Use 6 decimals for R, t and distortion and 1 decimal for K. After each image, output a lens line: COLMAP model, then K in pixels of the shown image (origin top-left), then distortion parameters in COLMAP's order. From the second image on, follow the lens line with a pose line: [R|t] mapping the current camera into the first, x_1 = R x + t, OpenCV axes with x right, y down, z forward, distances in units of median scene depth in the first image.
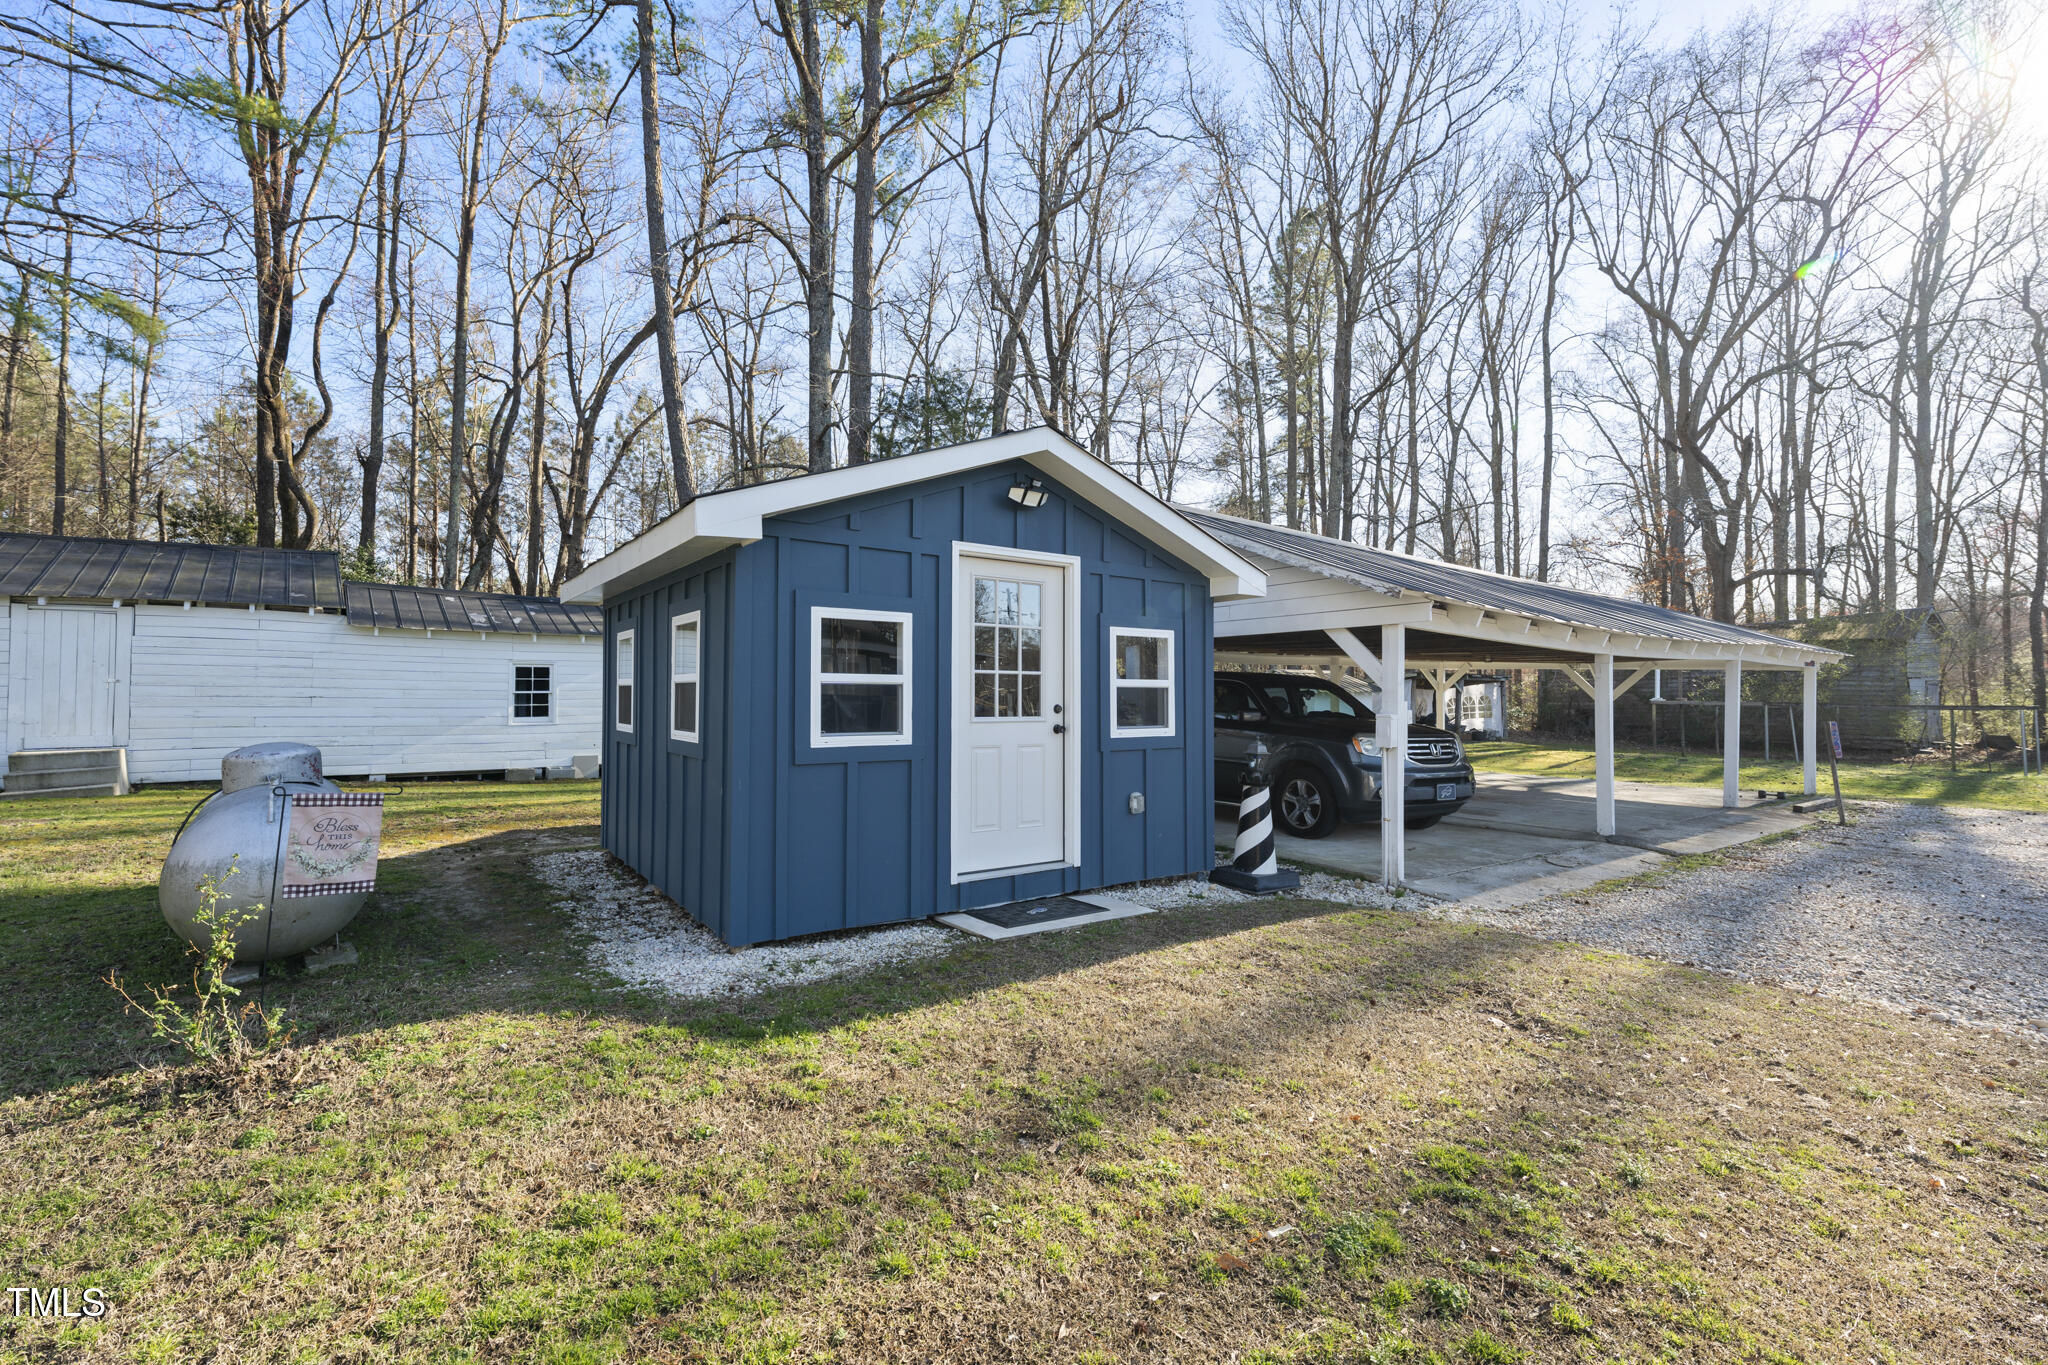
lens RADIAL K [[897.7, 0, 1024.0], [0, 897.7, 682.5], [0, 0, 1]] dist [0.000644, -0.000275]
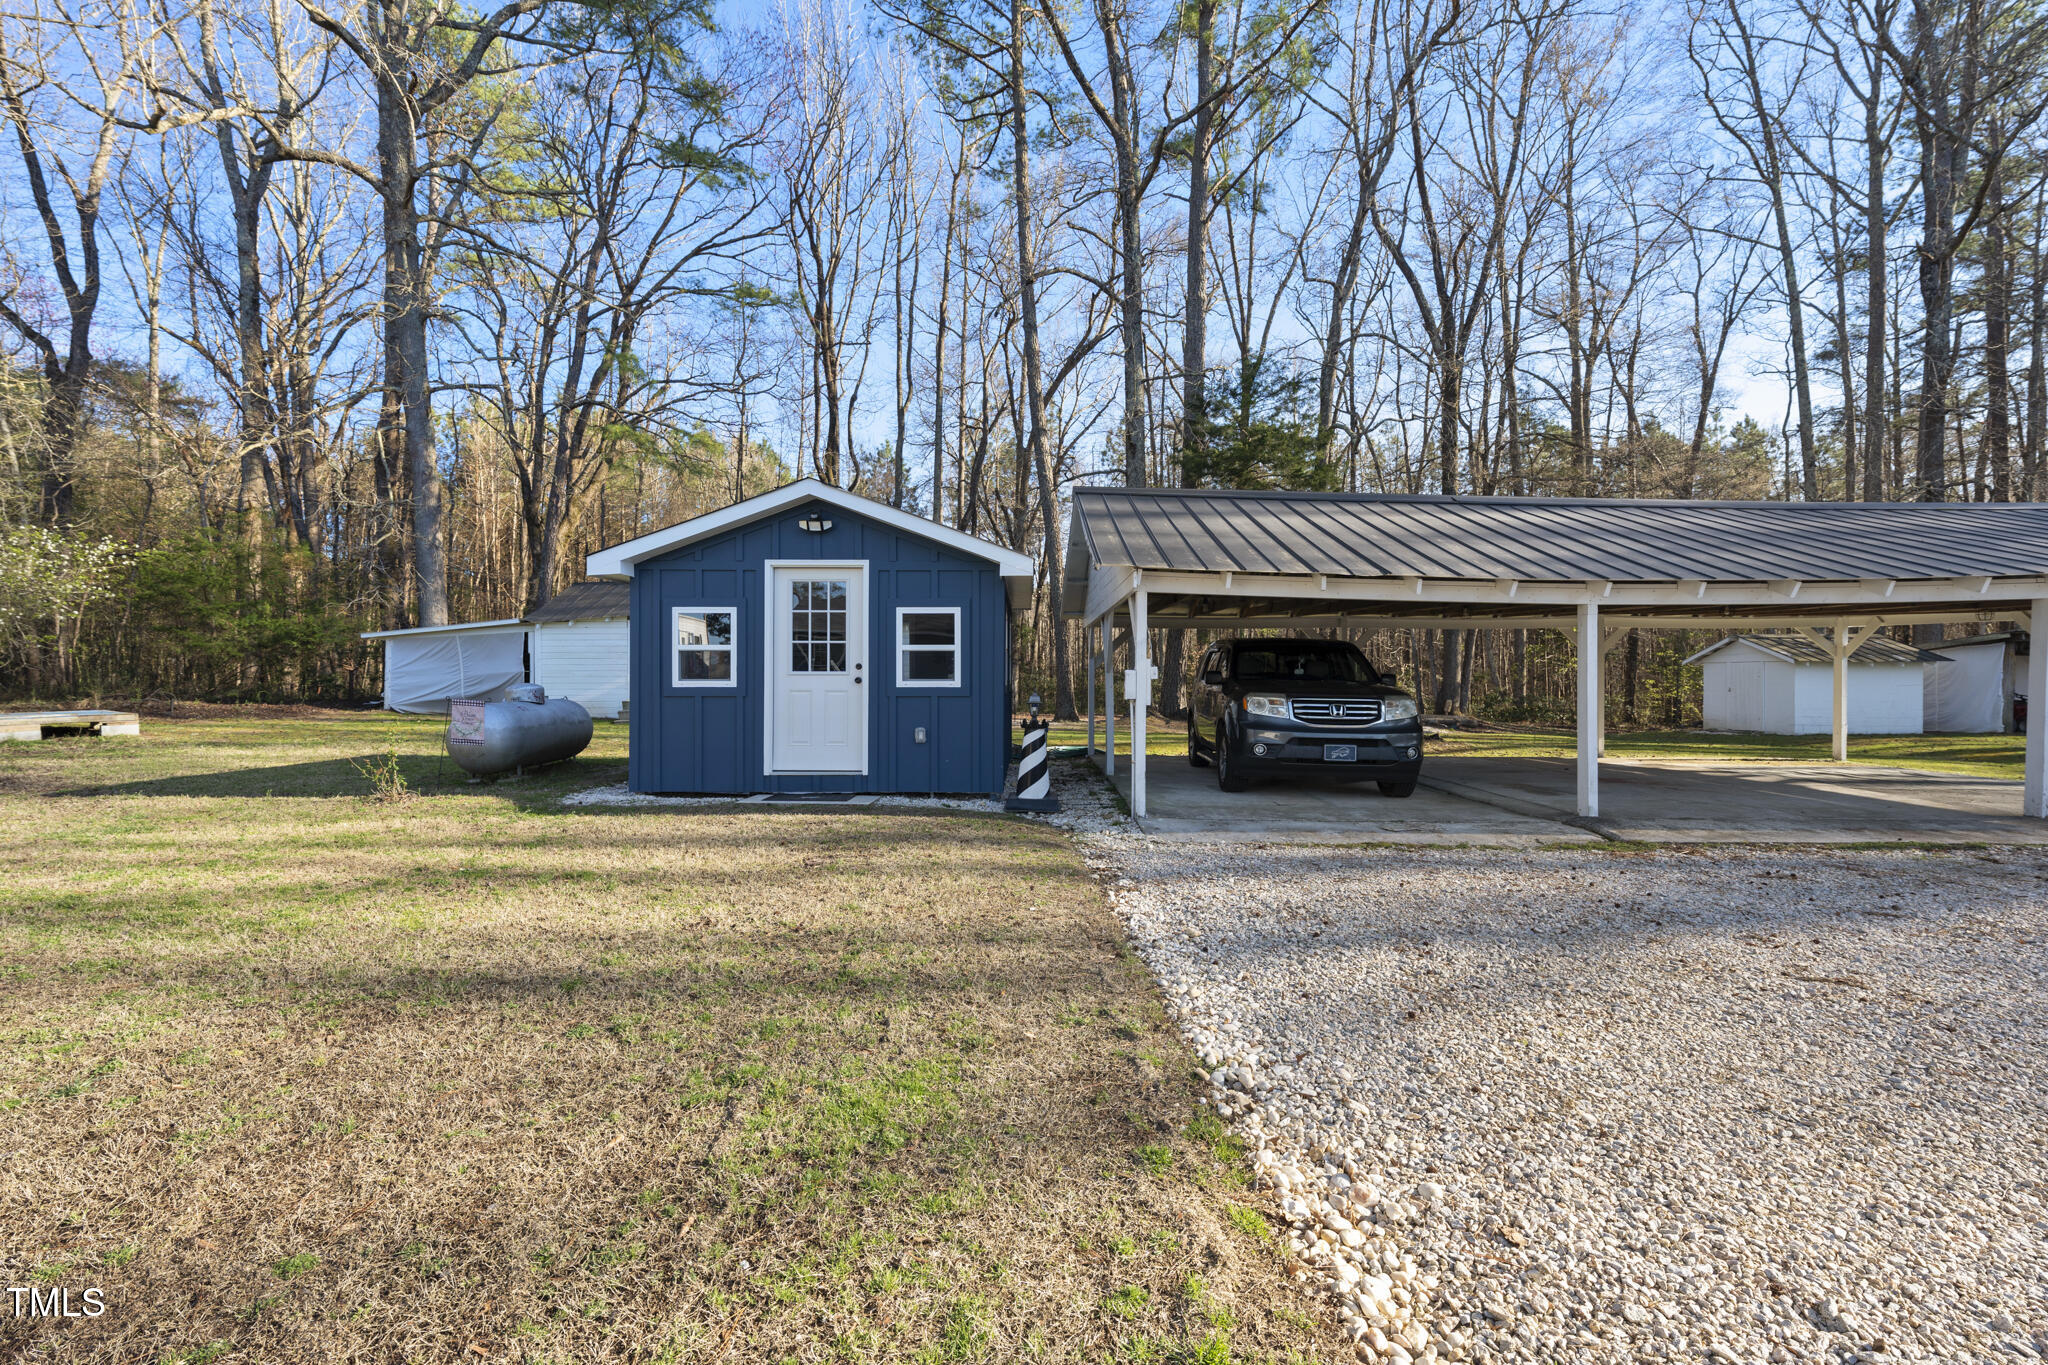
lens RADIAL K [[866.3, 0, 1024.0], [0, 866.3, 682.5], [0, 0, 1]] dist [0.002226, -0.000736]
pose [[0.814437, 0.004000, -0.580239, 1.053904], [0.012161, 0.999639, 0.023960, 0.024917], [0.580125, -0.026570, 0.814094, 0.013230]]
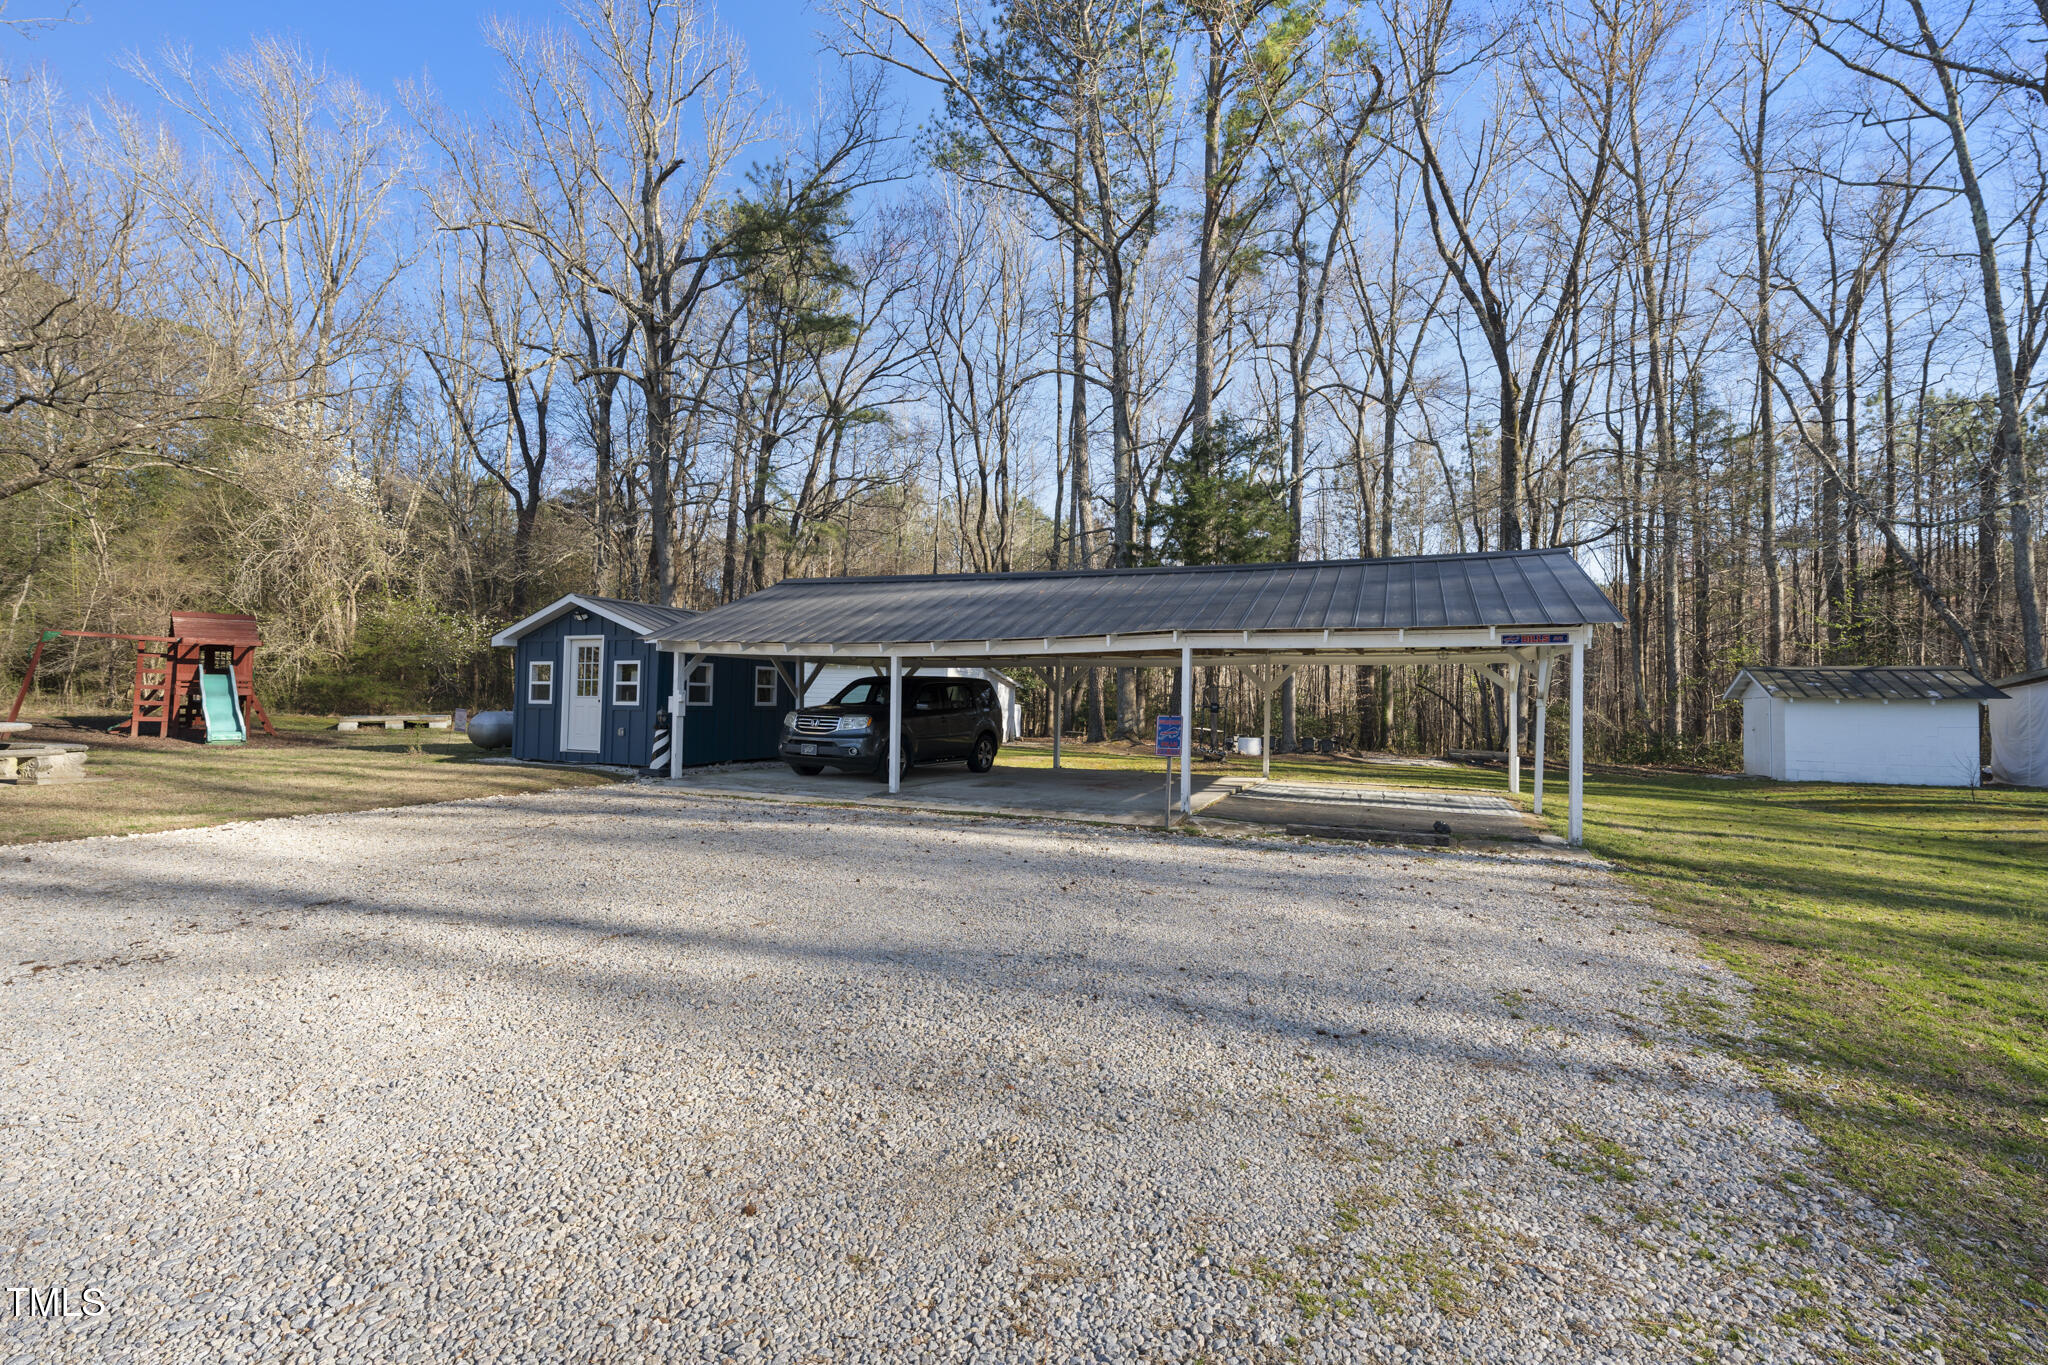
lens RADIAL K [[866.3, 0, 1024.0], [0, 866.3, 682.5], [0, 0, 1]] dist [0.002226, -0.000736]
pose [[0.506772, -0.015044, -0.861949, 2.807276], [0.004299, 0.999879, -0.014924, 0.040991], [0.862069, 0.003857, 0.506776, 0.769536]]
